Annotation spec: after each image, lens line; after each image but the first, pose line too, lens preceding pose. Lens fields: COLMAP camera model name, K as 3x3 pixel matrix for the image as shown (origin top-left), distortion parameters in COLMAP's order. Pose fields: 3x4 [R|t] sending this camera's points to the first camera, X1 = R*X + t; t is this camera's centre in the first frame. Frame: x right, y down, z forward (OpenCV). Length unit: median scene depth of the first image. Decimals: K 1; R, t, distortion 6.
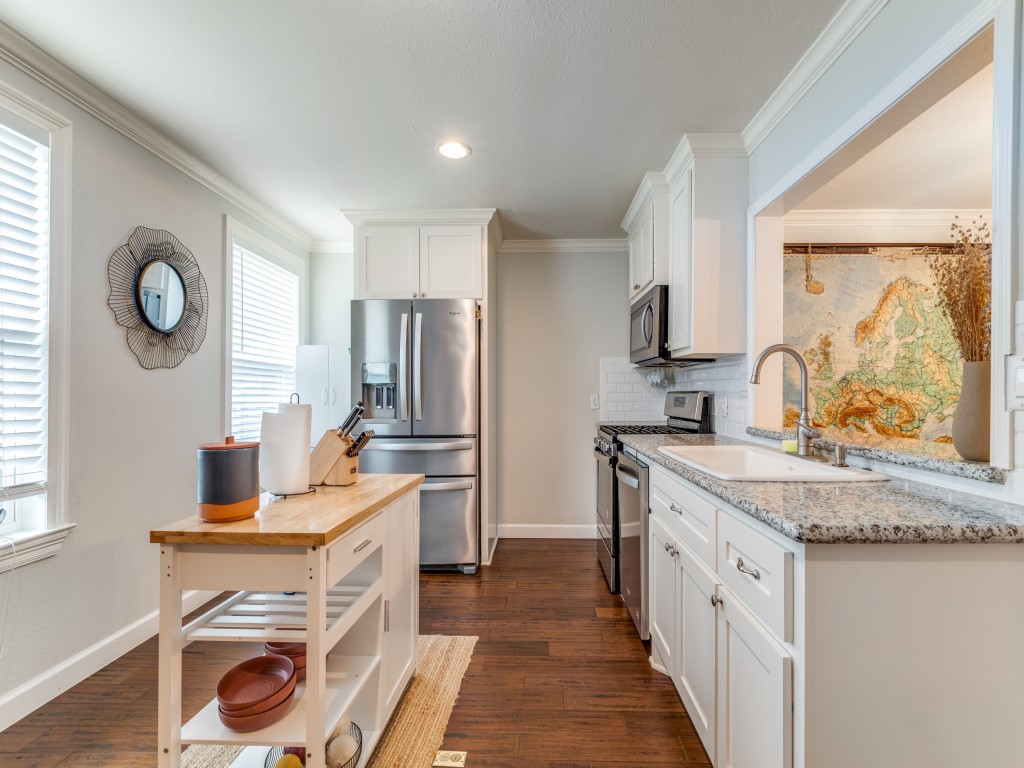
lens RADIAL K [[471.7, 0, 531.7], [0, 471.7, 392.9], [0, 0, 1]] dist [0.003541, 0.000359]
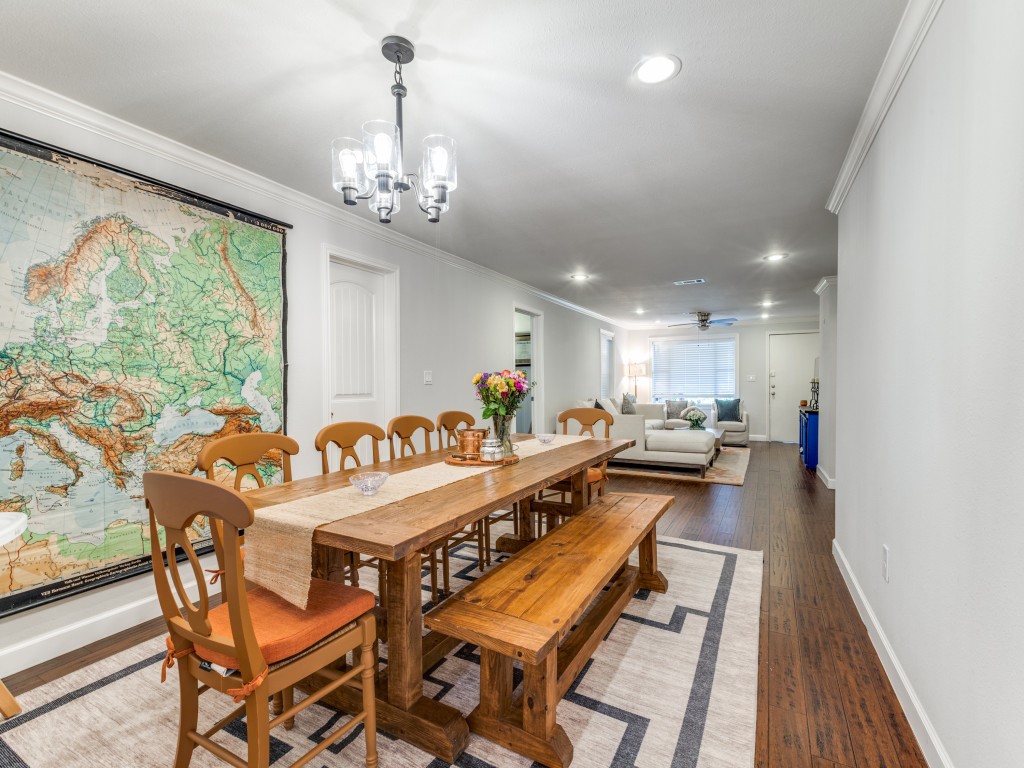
lens RADIAL K [[461.7, 0, 523.6], [0, 461.7, 390.1], [0, 0, 1]] dist [-0.001001, -0.000367]
pose [[0.464836, -0.022382, 0.885114, 0.555595], [0.008786, 0.999748, 0.020667, 0.009860], [-0.885353, -0.001830, 0.464915, 0.176550]]
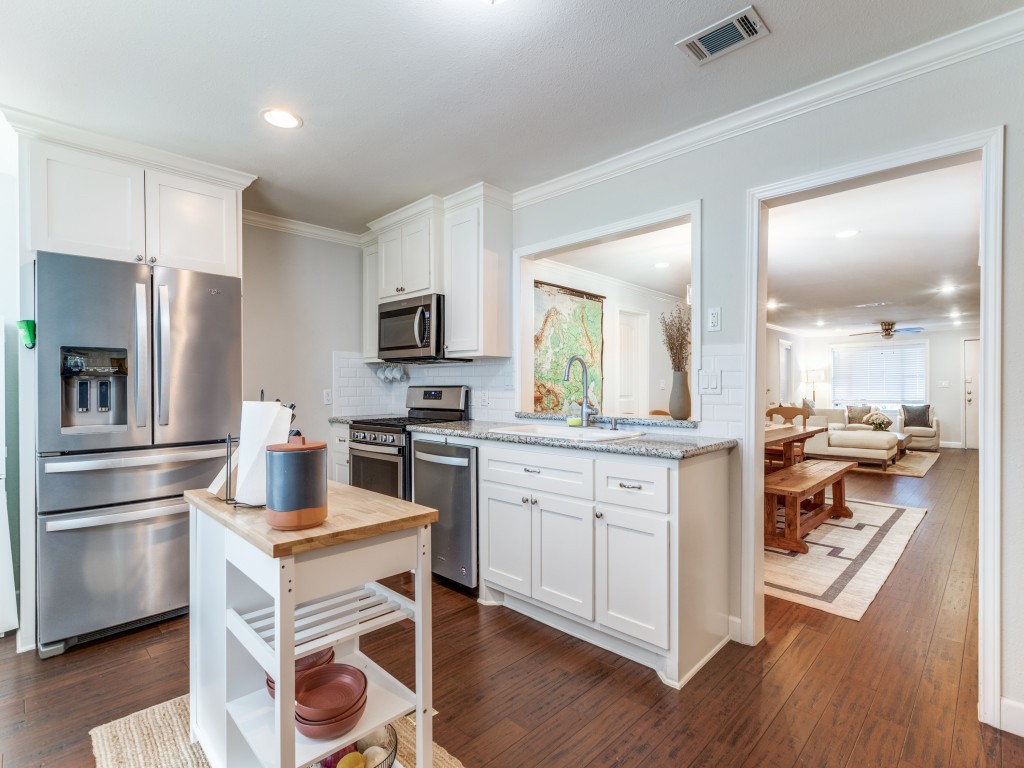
lens RADIAL K [[506.4, 0, 530.6], [0, 506.4, 384.5], [0, 0, 1]] dist [0.001594, 0.000189]
pose [[0.672907, -0.002518, 0.739723, -0.525925], [0.004780, 0.999988, -0.000944, -0.004653], [-0.739711, 0.004171, 0.672911, -0.002957]]
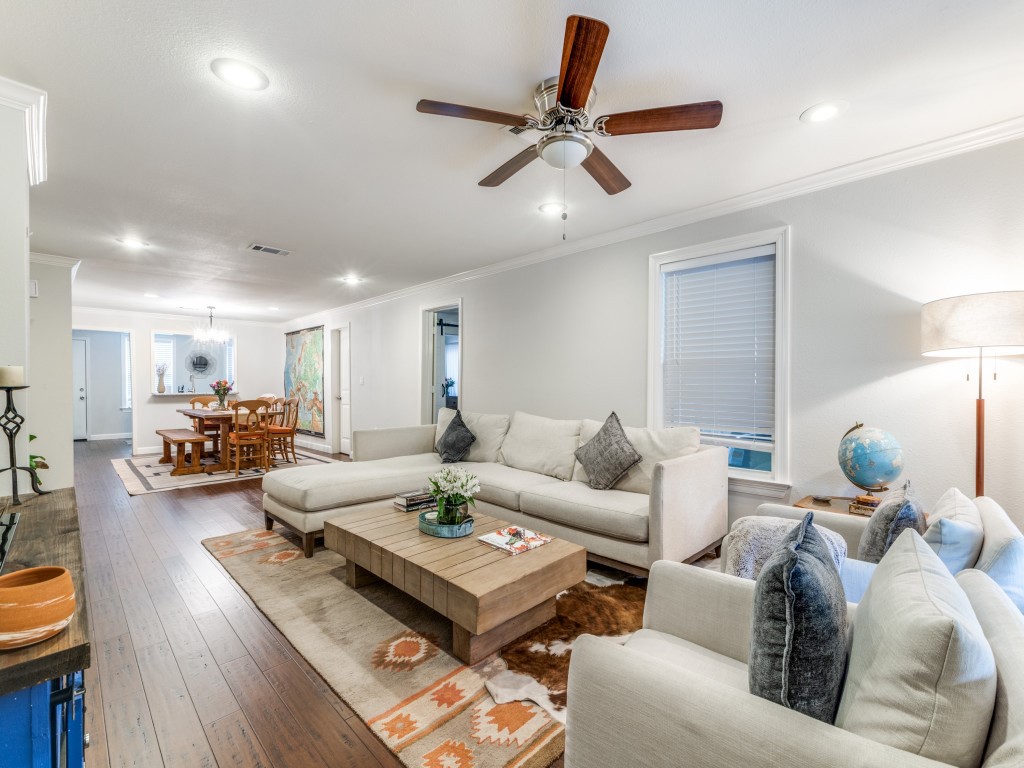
lens RADIAL K [[471.7, 0, 531.7], [0, 471.7, 392.9], [0, 0, 1]] dist [0.003541, 0.000359]
pose [[0.707367, 0.008122, -0.706800, 4.553212], [0.004059, 0.999871, 0.015552, 0.028517], [0.706835, -0.013870, 0.707243, -0.026293]]
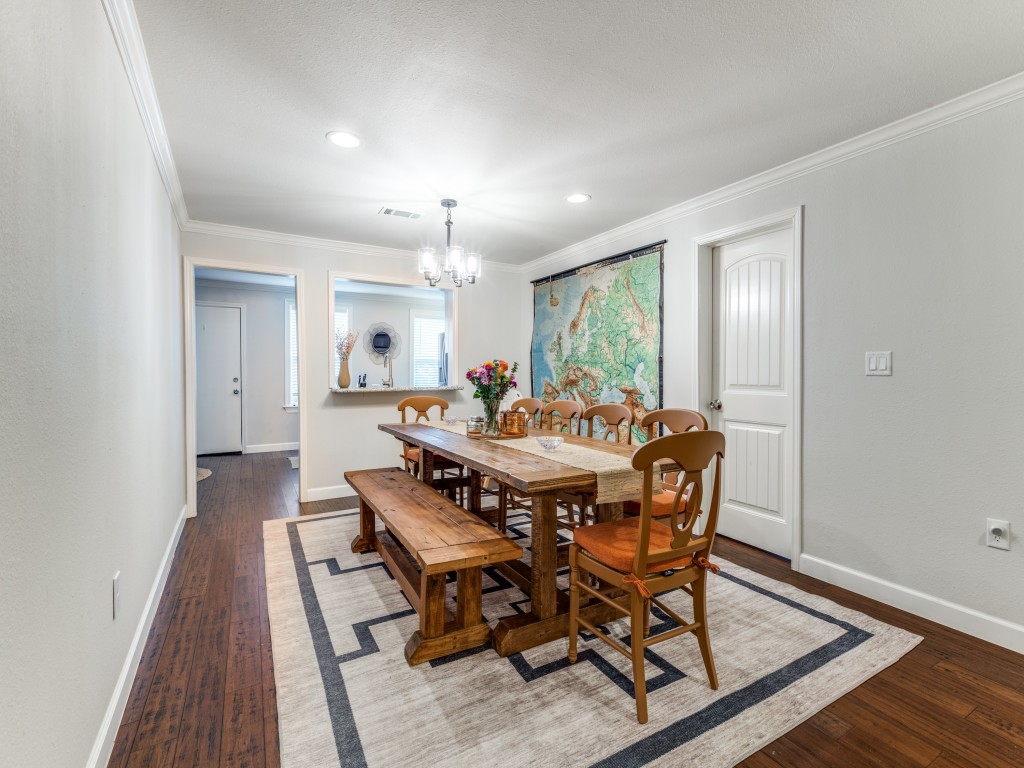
lens RADIAL K [[478.3, 0, 532.2], [0, 478.3, 378.1], [0, 0, 1]] dist [-0.001738, -0.000028]
pose [[0.516774, 0.005440, -0.856105, 2.353294], [-0.000965, 0.999983, 0.005771, 0.022371], [0.856122, -0.002157, 0.516770, 0.148070]]
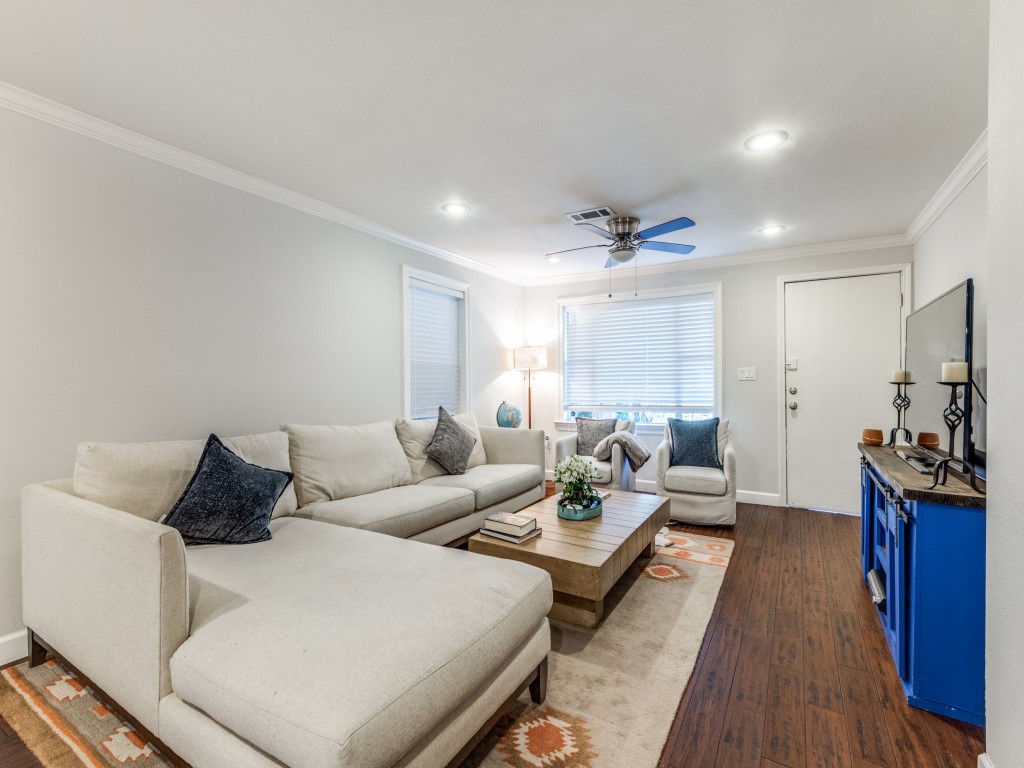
lens RADIAL K [[463.5, 0, 517.4], [0, 463.5, 382.5], [0, 0, 1]] dist [0.007553, 0.000330]
pose [[0.509677, -0.008219, 0.860327, 2.653923], [0.006366, 0.999963, 0.005781, 0.023660], [-0.860342, 0.002530, 0.509710, 0.128335]]
